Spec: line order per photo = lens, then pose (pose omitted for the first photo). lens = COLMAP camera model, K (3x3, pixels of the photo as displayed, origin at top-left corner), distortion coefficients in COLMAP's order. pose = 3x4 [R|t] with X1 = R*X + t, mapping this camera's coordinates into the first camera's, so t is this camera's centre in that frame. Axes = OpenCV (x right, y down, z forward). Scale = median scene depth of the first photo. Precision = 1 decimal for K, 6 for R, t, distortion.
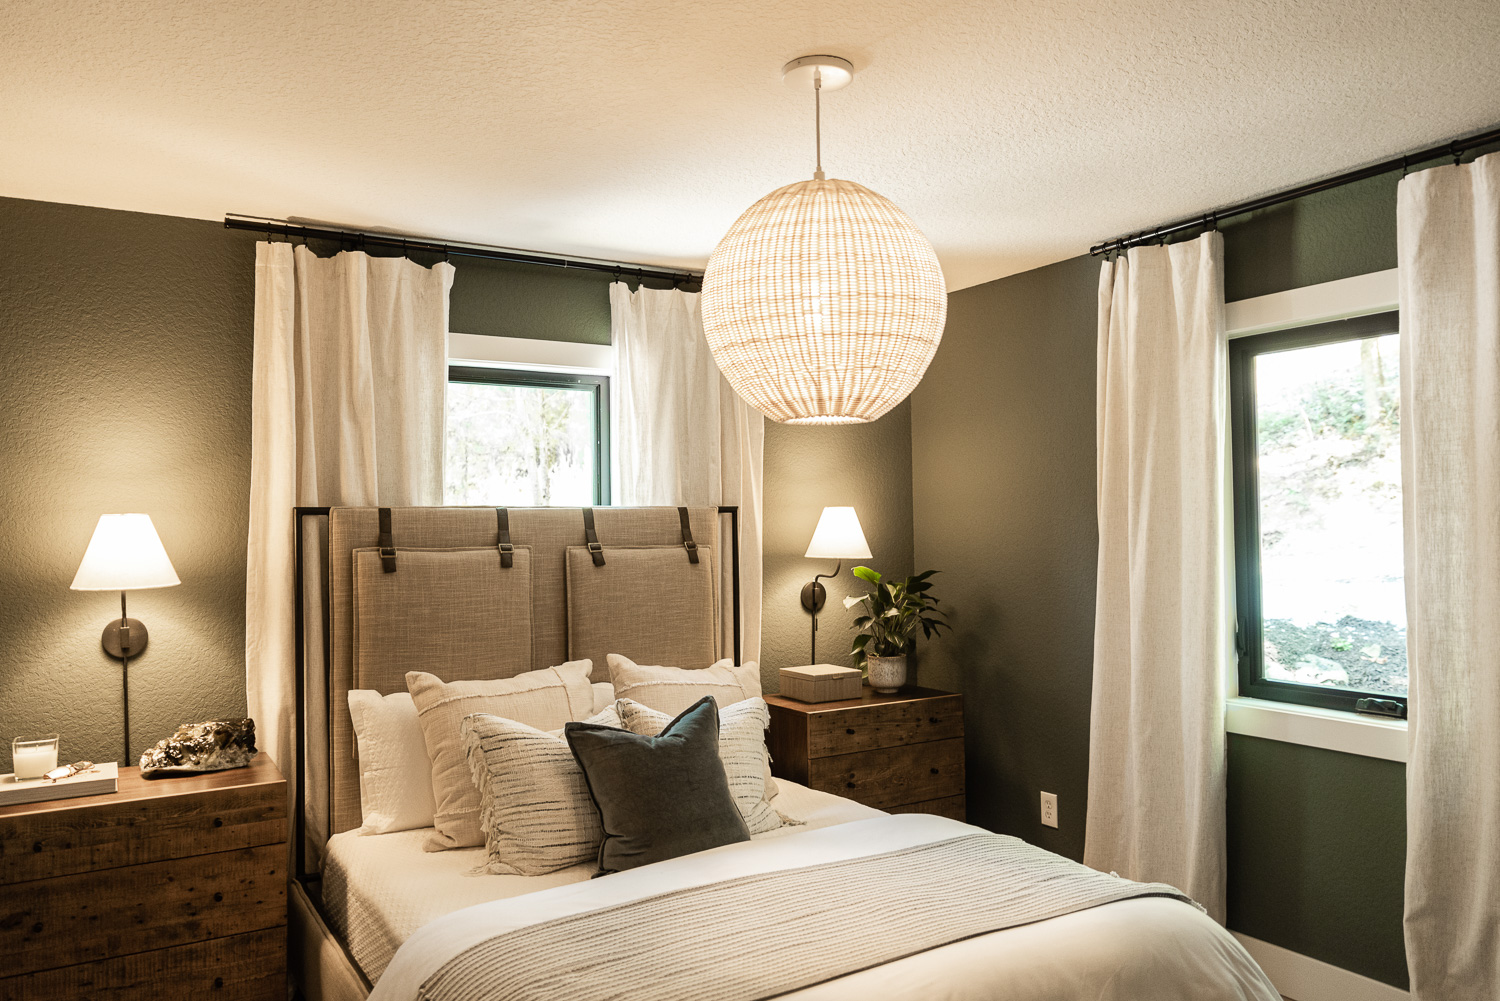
lens RADIAL K [[1046.1, 0, 745.7], [0, 1046.1, 500.8], [0, 0, 1]] dist [-0.002360, 0.001728]
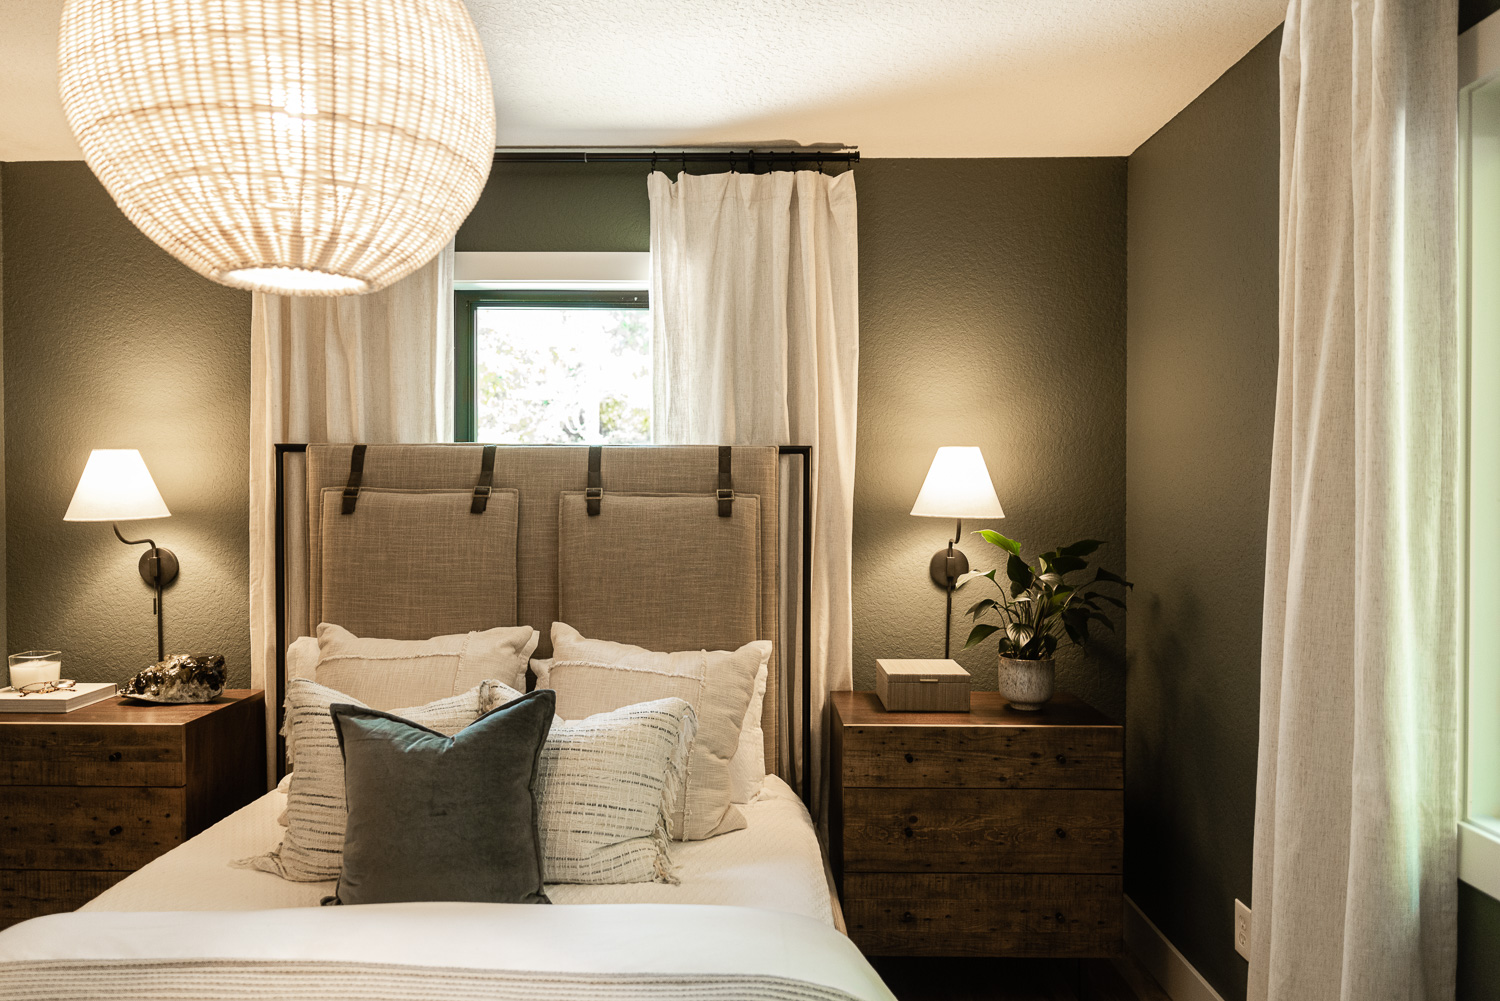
lens RADIAL K [[992.9, 0, 750.0], [0, 992.9, 500.5], [0, 0, 1]] dist [0.000535, -0.003517]
pose [[0.855078, 0.024286, -0.517930, 0.407352], [-0.002758, 0.999101, 0.042296, 0.017864], [0.518492, -0.034738, 0.854377, 0.421604]]
